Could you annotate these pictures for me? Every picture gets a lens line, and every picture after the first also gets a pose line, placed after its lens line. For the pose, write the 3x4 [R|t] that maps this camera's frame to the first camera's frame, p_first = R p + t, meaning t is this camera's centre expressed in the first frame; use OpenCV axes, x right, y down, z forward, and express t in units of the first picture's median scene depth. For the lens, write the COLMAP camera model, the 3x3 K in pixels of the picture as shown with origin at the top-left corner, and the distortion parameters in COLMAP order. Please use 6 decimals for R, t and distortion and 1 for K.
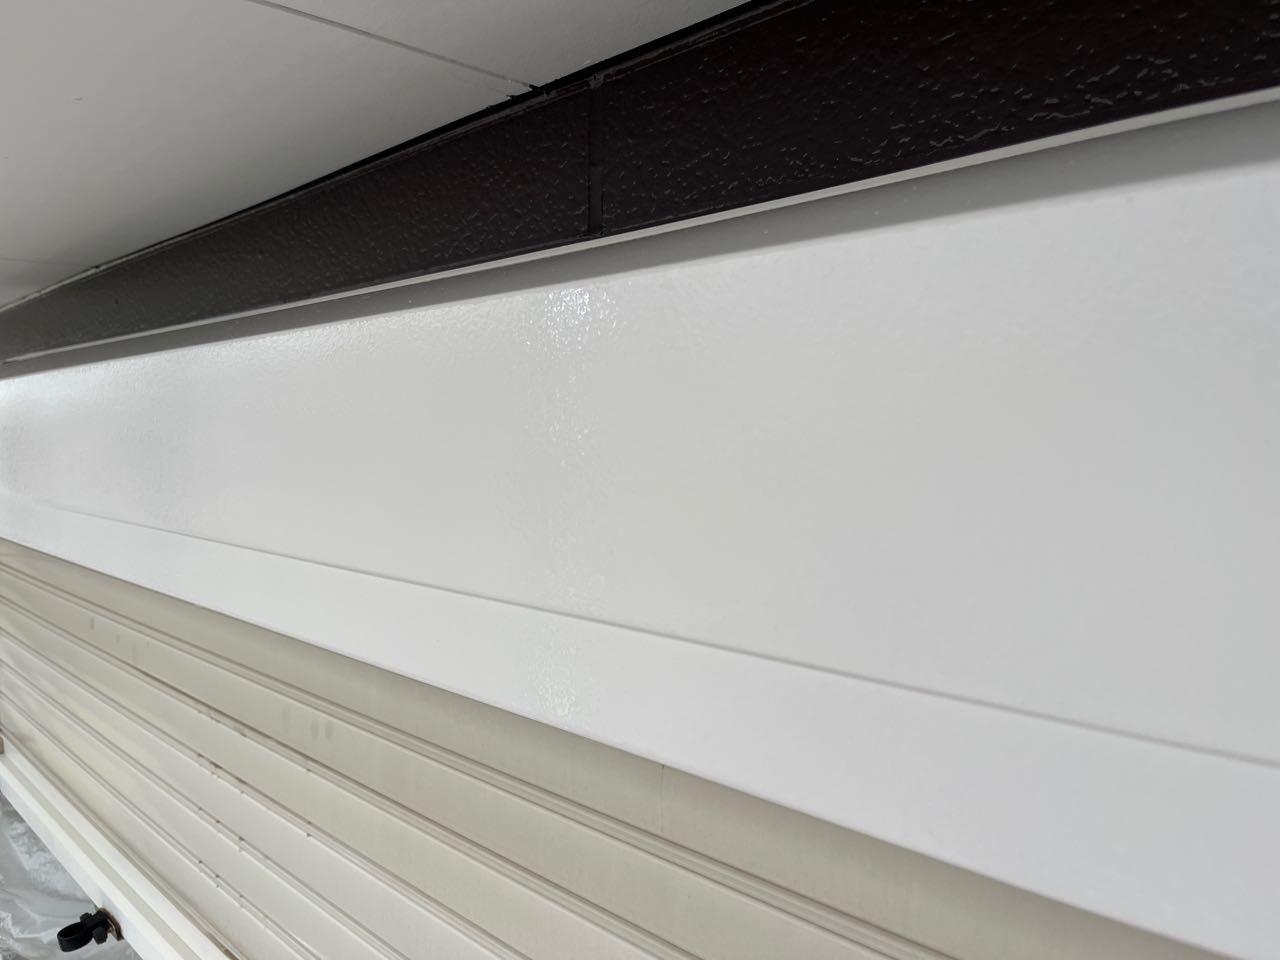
lens RADIAL K [[974.6, 0, 640.0], [0, 974.6, 480.0], [0, 0, 1]] dist [0.045381, -0.074548]
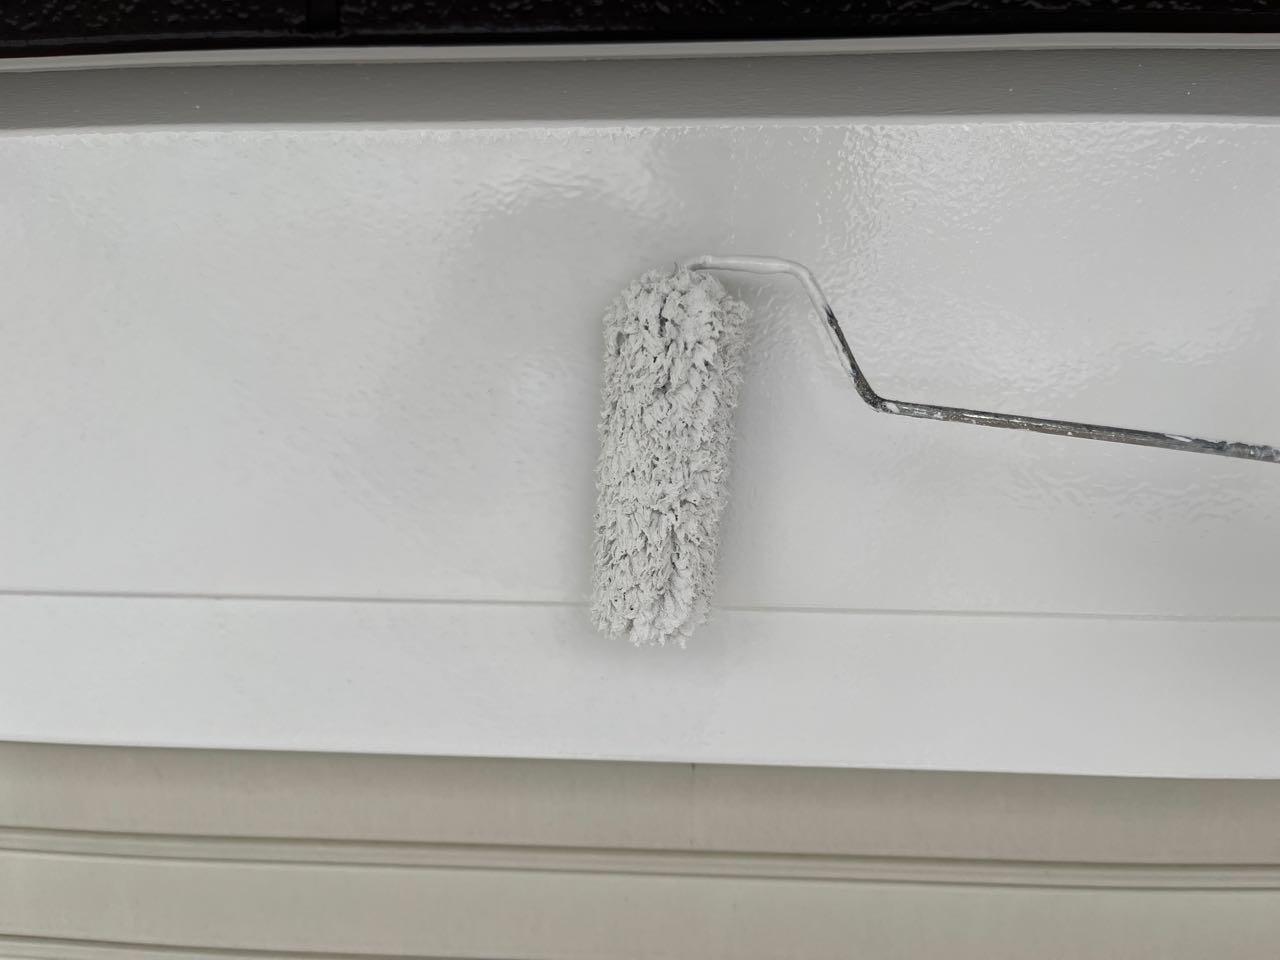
lens RADIAL K [[974.6, 0, 640.0], [0, 974.6, 480.0], [0, 0, 1]] dist [0.045381, -0.074548]
pose [[0.741245, -0.110412, 0.662092, -0.557986], [0.025728, 0.990327, 0.136346, -0.049906], [-0.670742, -0.084031, 0.736916, 0.512261]]
